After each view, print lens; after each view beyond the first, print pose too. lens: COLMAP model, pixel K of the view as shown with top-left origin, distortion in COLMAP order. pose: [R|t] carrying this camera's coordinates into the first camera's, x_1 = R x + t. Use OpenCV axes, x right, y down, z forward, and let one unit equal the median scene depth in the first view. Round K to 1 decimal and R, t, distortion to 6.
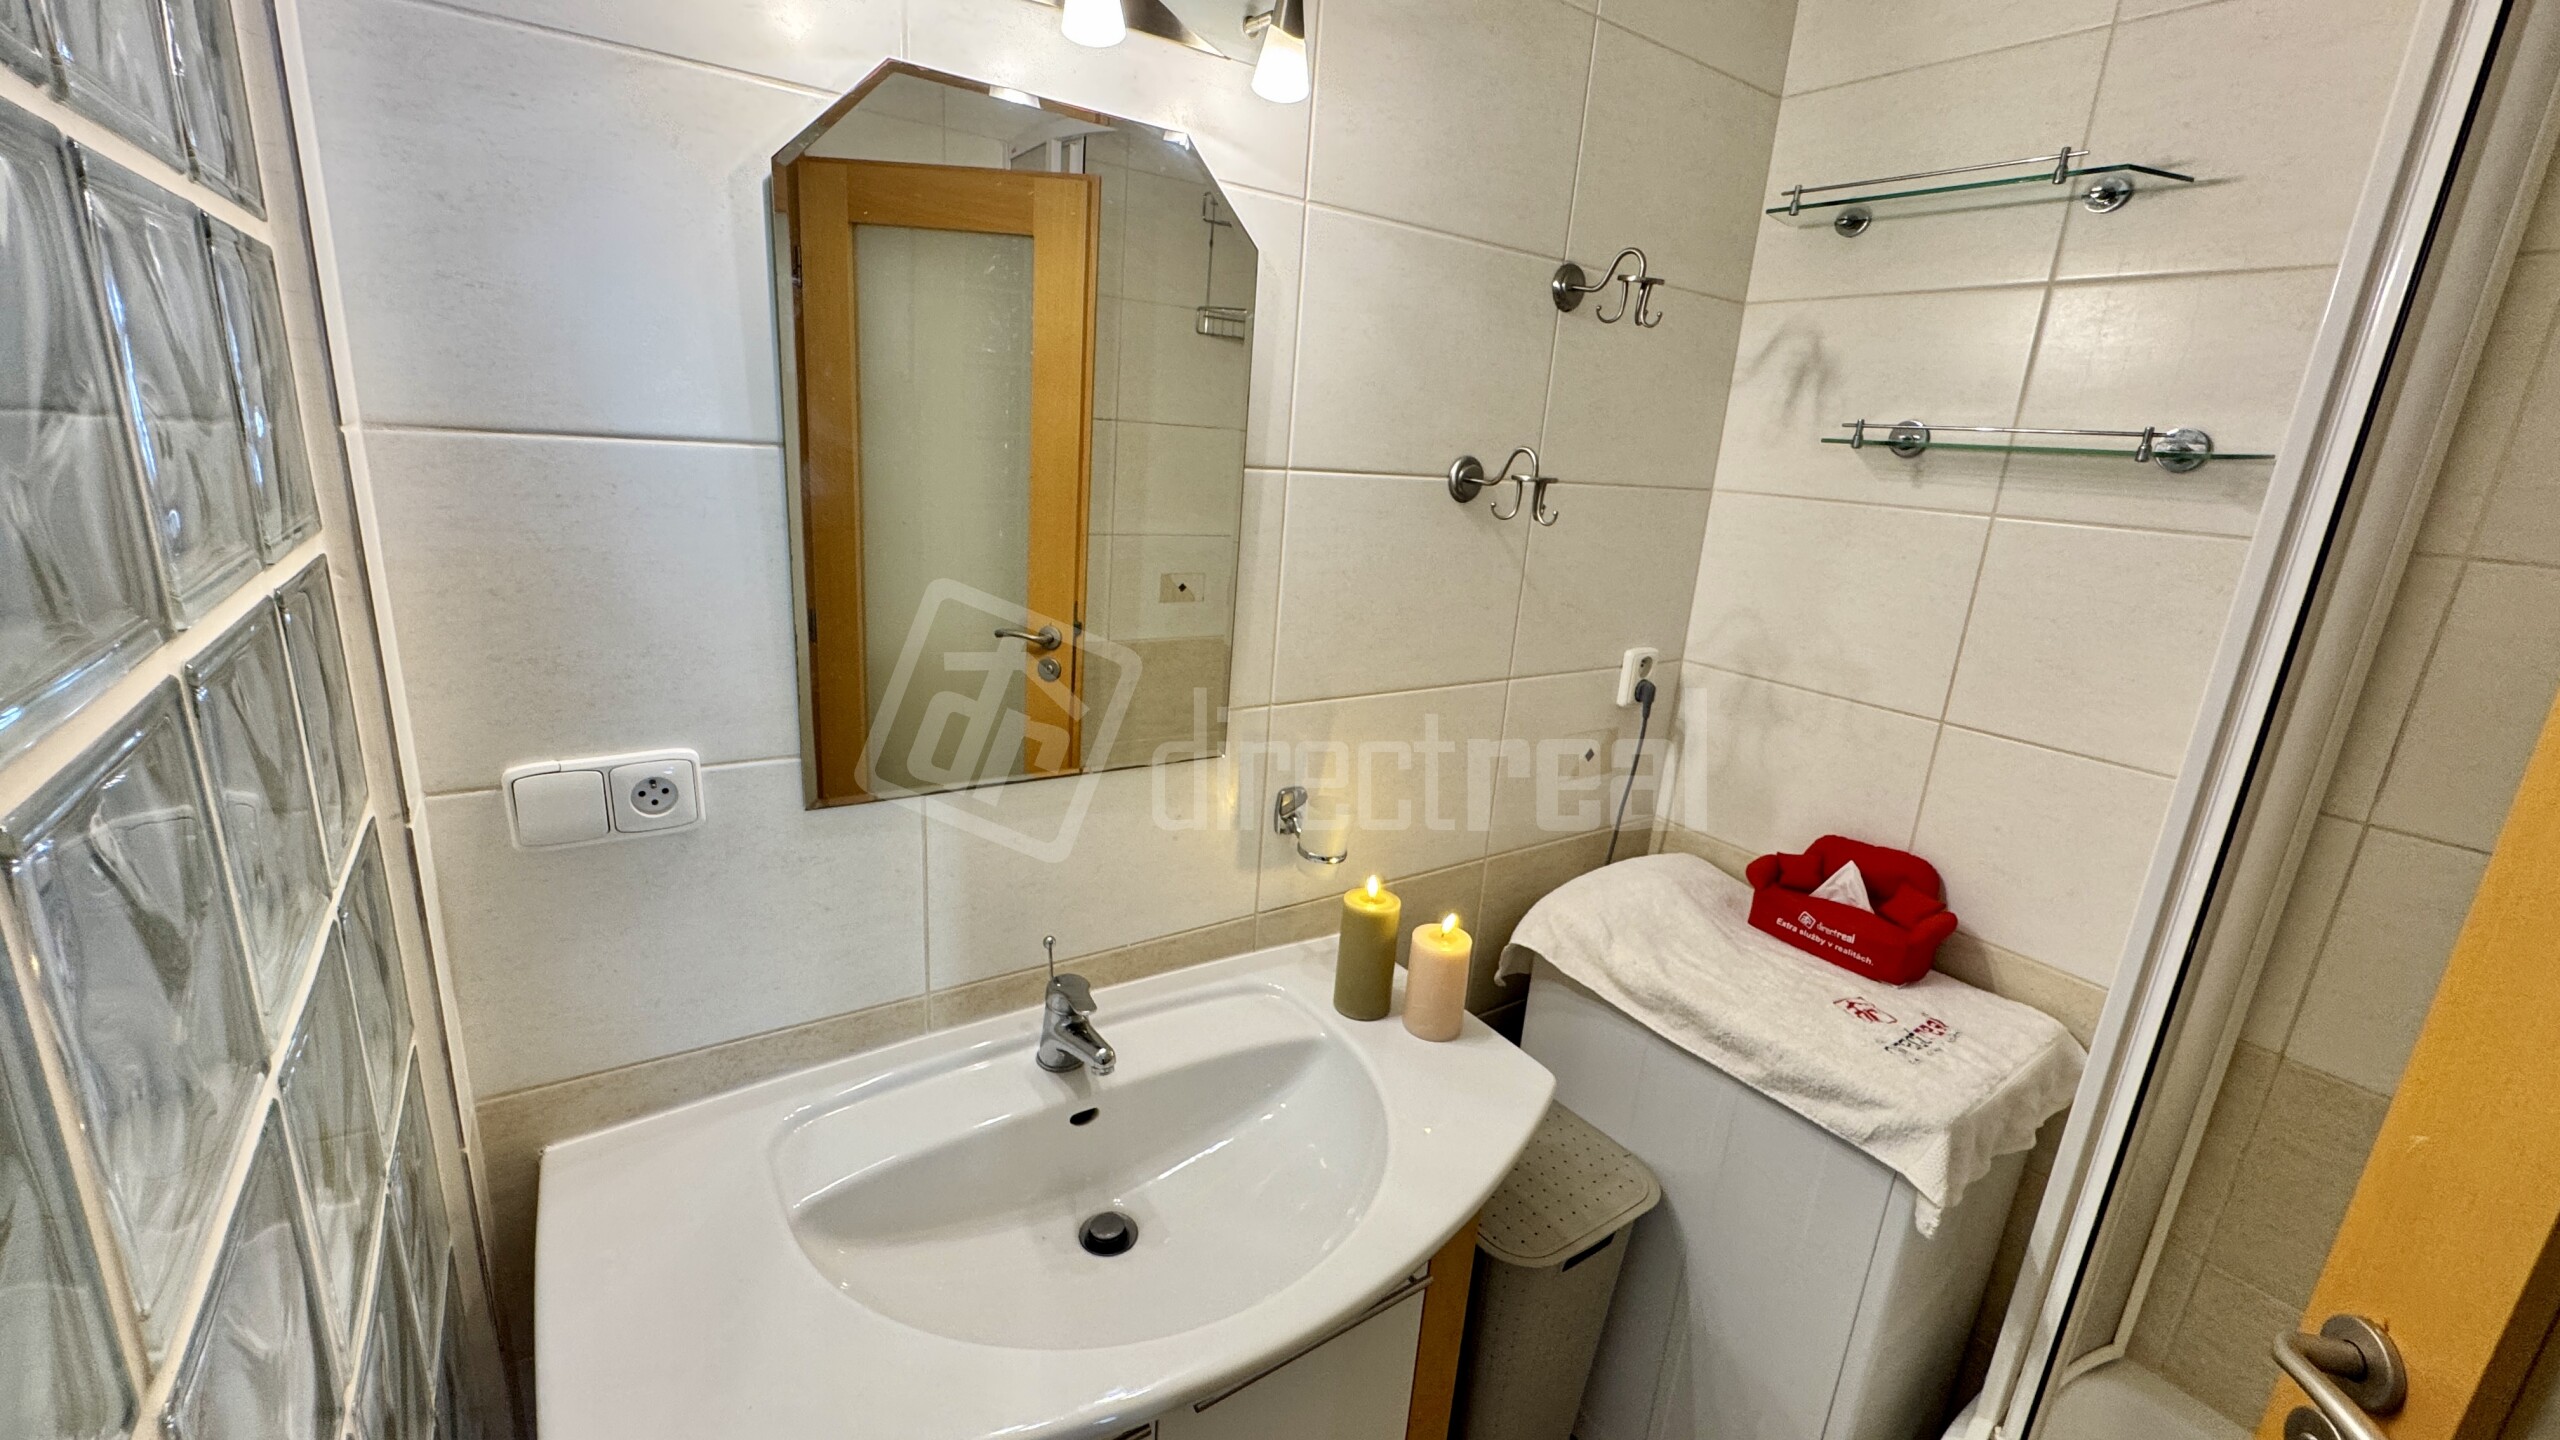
lens RADIAL K [[1026.5, 0, 1285.4], [0, 1026.5, 725.9], [0, 0, 1]] dist [-0.003311, -0.000090]
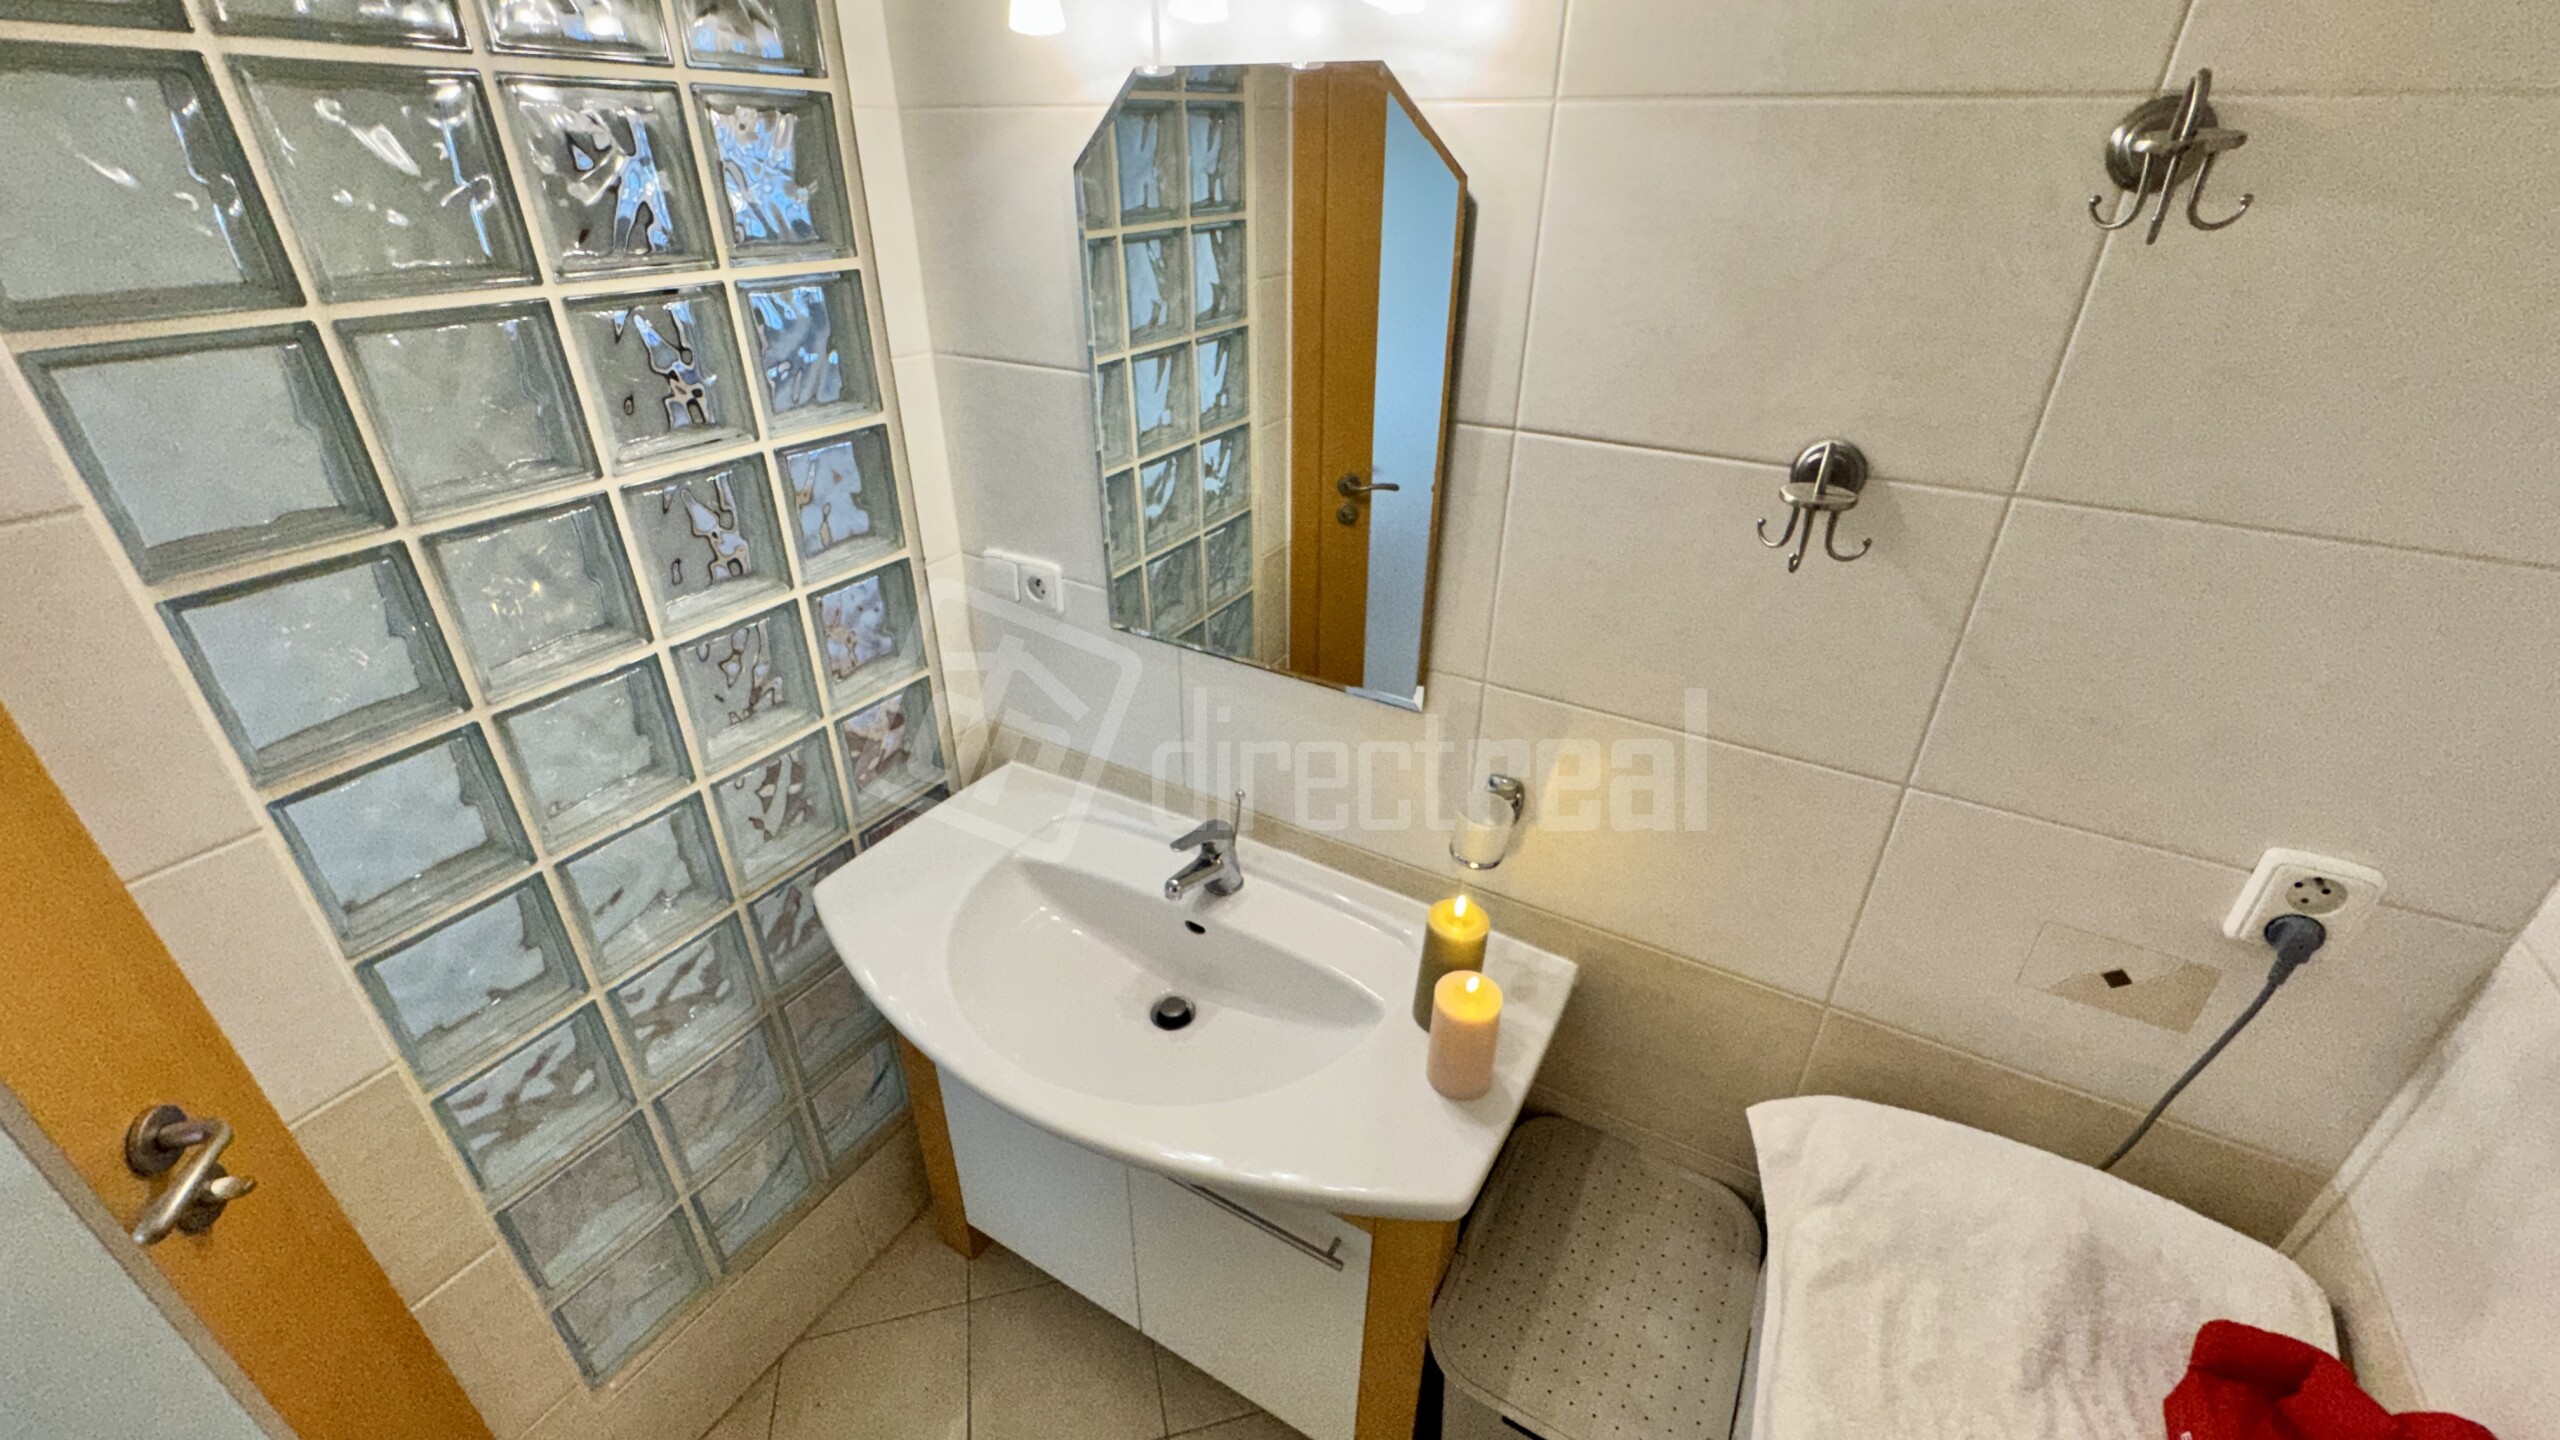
lens RADIAL K [[1026.5, 0, 1280.1], [0, 1026.5, 716.6], [0, 0, 1]] dist [-0.003311, -0.000090]
pose [[0.426780, 0.380554, -0.820389, 0.673168], [-0.225446, 0.923283, 0.311003, -0.236400], [0.875804, 0.052224, 0.479833, 0.403082]]
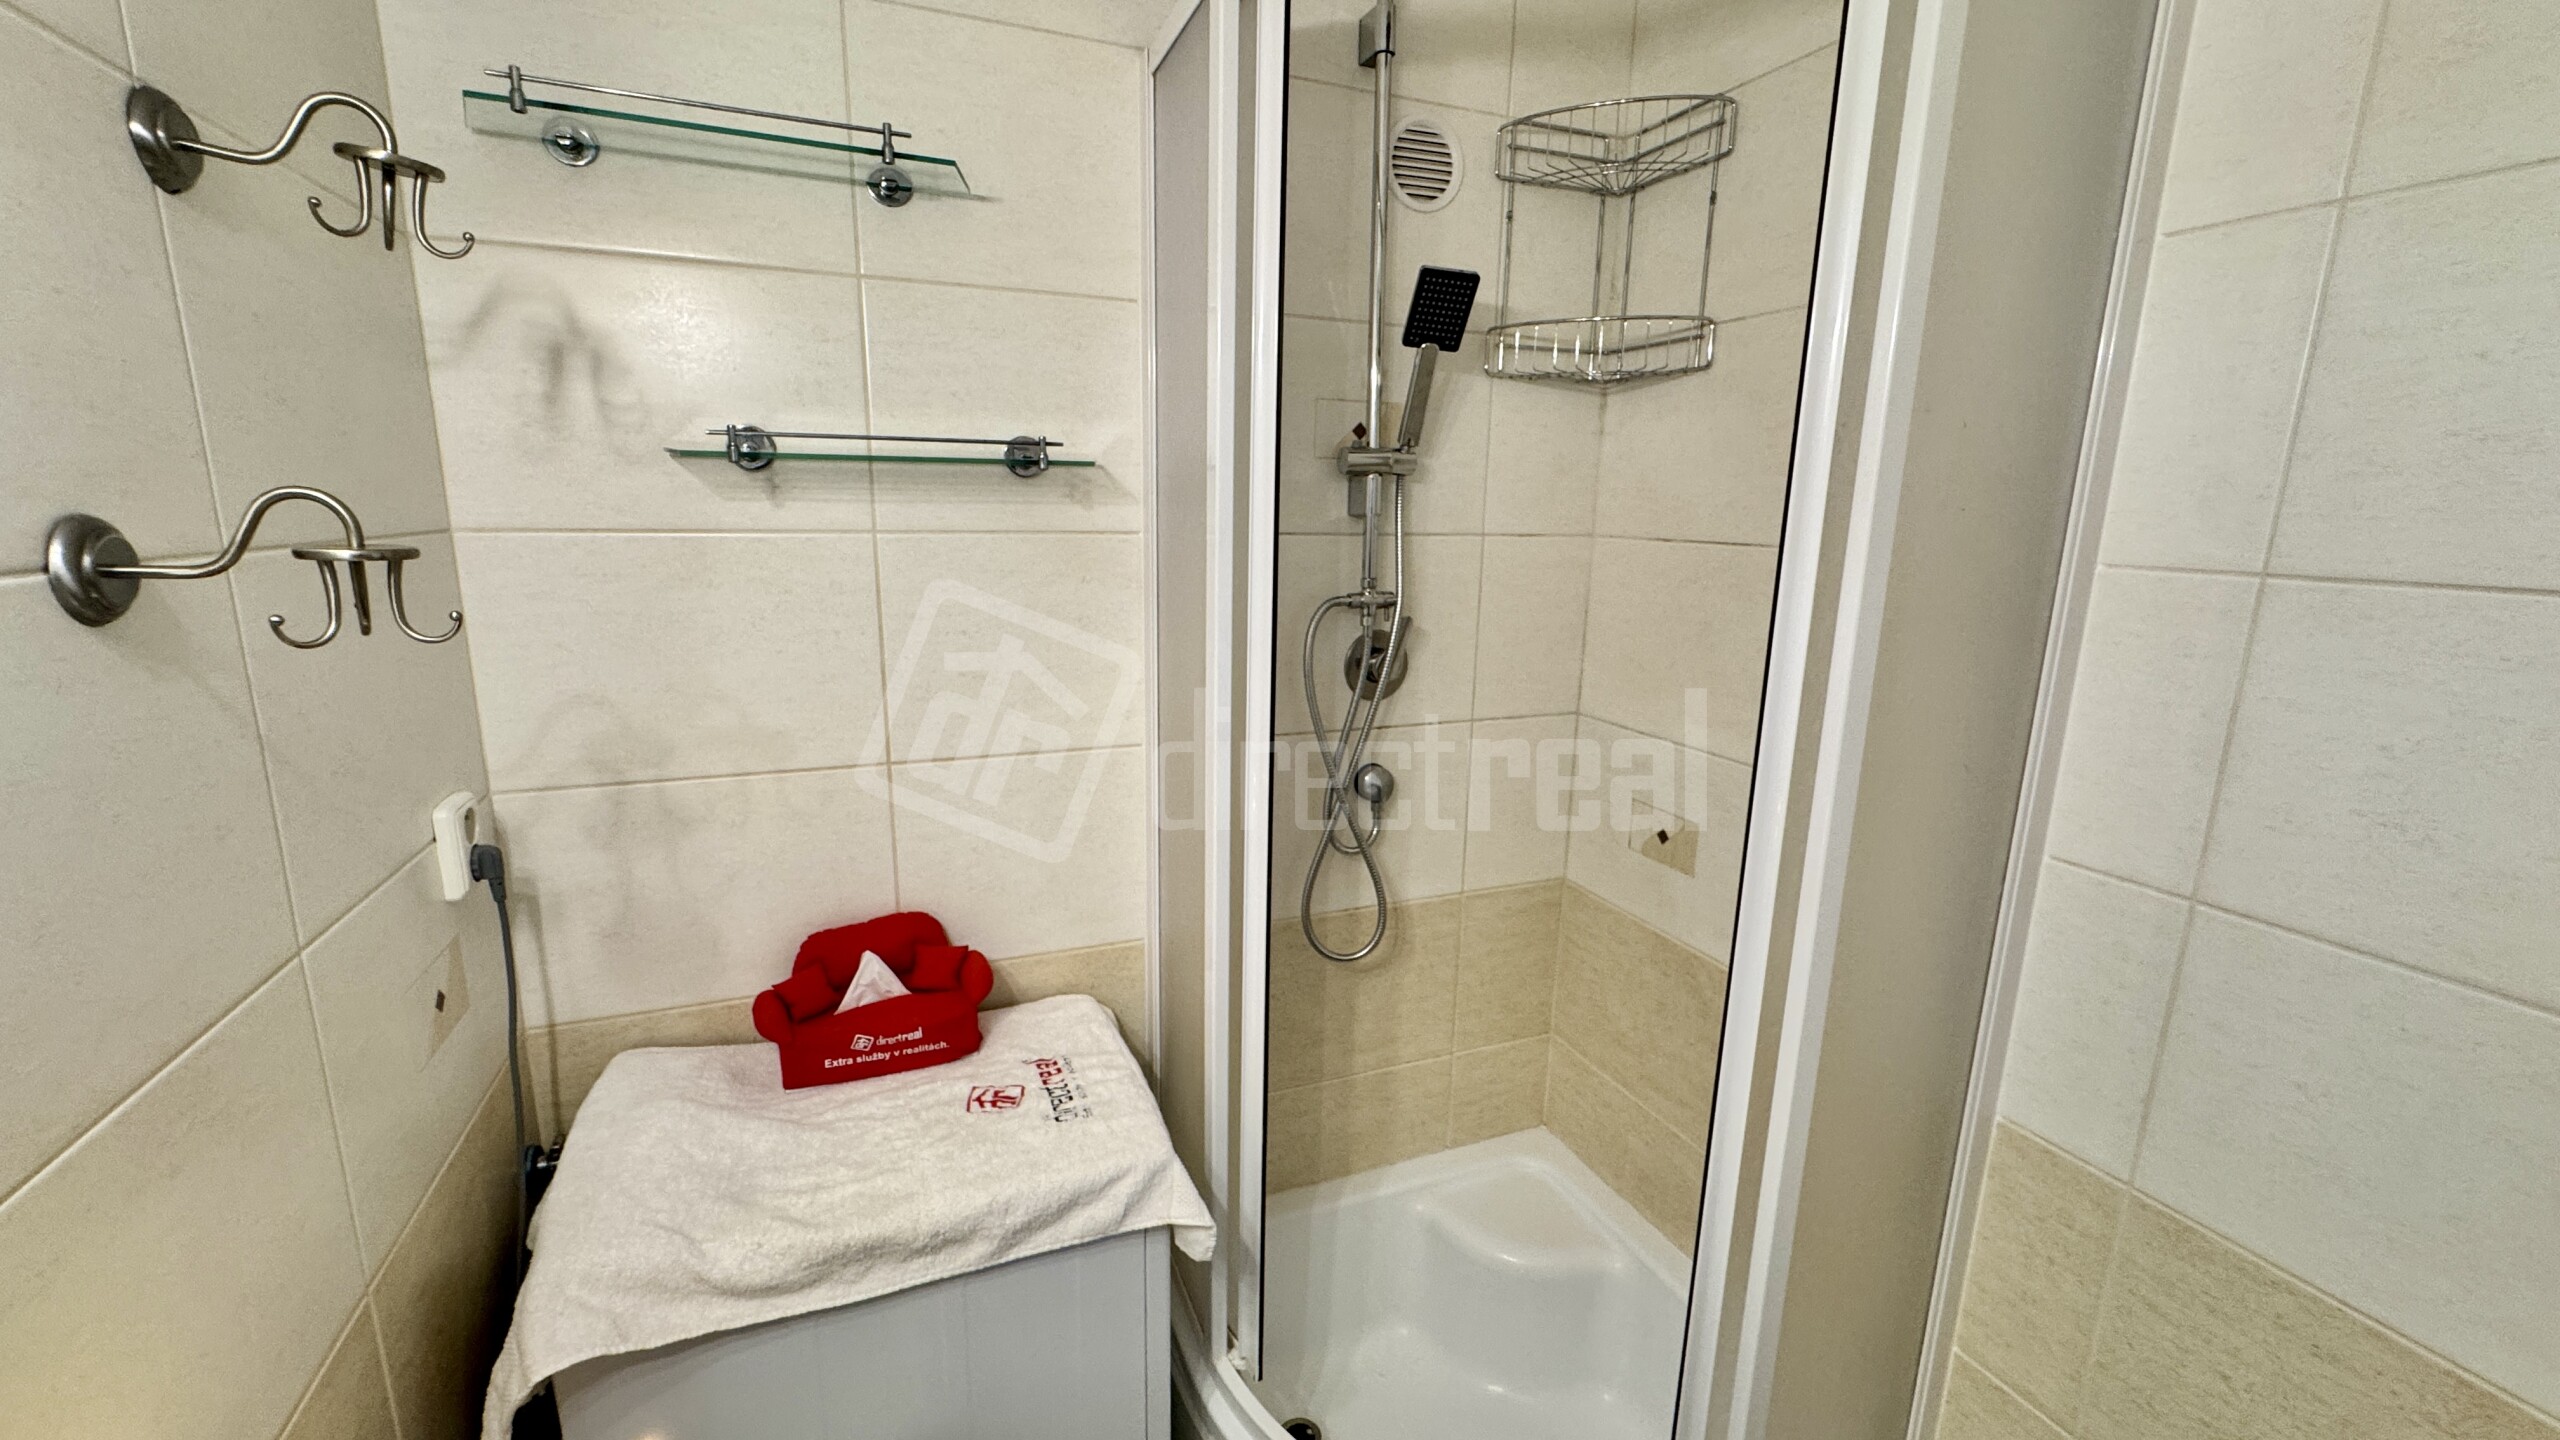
lens RADIAL K [[1026.5, 0, 1275.4], [0, 1026.5, 721.6], [0, 0, 1]] dist [-0.003311, -0.000090]
pose [[0.227222, -0.268912, 0.935979, -0.123473], [0.262806, 0.942392, 0.206955, -0.152199], [-0.937712, 0.198956, 0.284803, 0.479011]]
